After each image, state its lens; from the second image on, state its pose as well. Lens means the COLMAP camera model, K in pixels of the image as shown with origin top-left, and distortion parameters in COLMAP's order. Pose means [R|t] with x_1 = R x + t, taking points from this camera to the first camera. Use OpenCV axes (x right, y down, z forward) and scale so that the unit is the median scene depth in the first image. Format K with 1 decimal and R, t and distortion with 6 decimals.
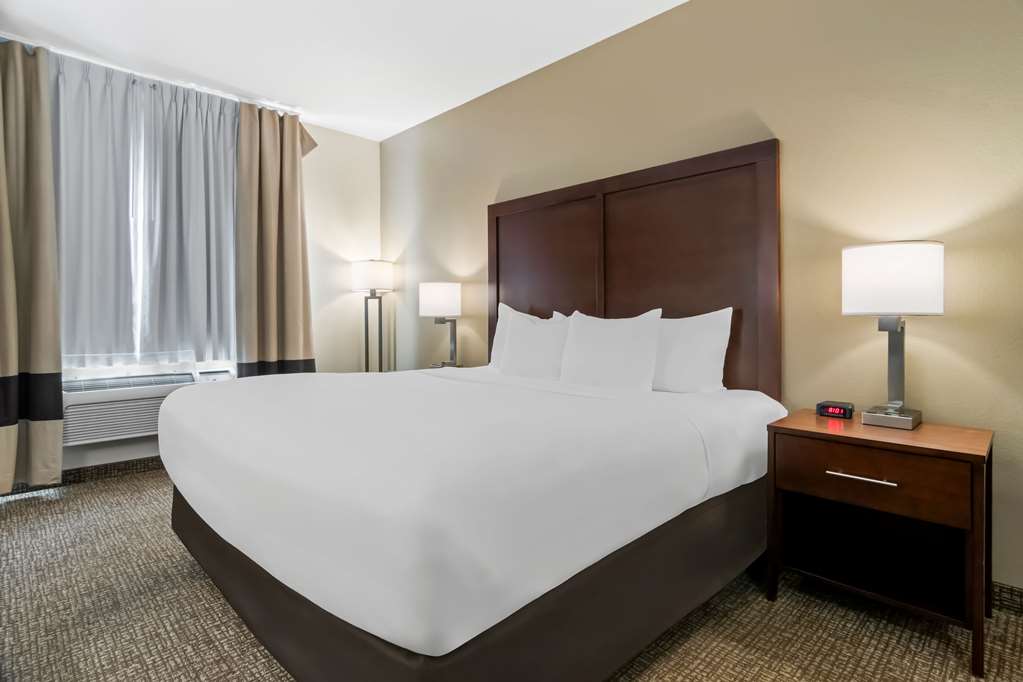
lens RADIAL K [[541.3, 0, 509.7], [0, 541.3, 325.6], [0, 0, 1]] dist [-0.001387, -0.000225]
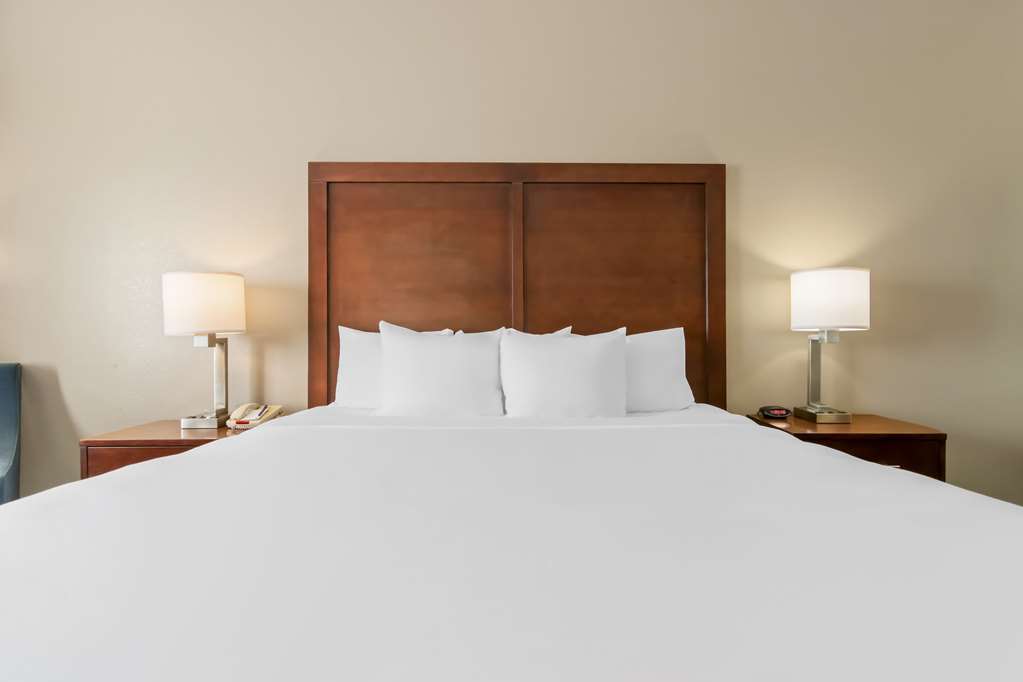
lens RADIAL K [[541.3, 0, 509.7], [0, 541.3, 325.6], [0, 0, 1]] dist [-0.001387, -0.000225]
pose [[0.628233, 0.001861, 0.778023, -0.490538], [0.015093, 0.999780, -0.014578, -0.016244], [-0.777879, 0.020901, 0.628066, 0.513245]]
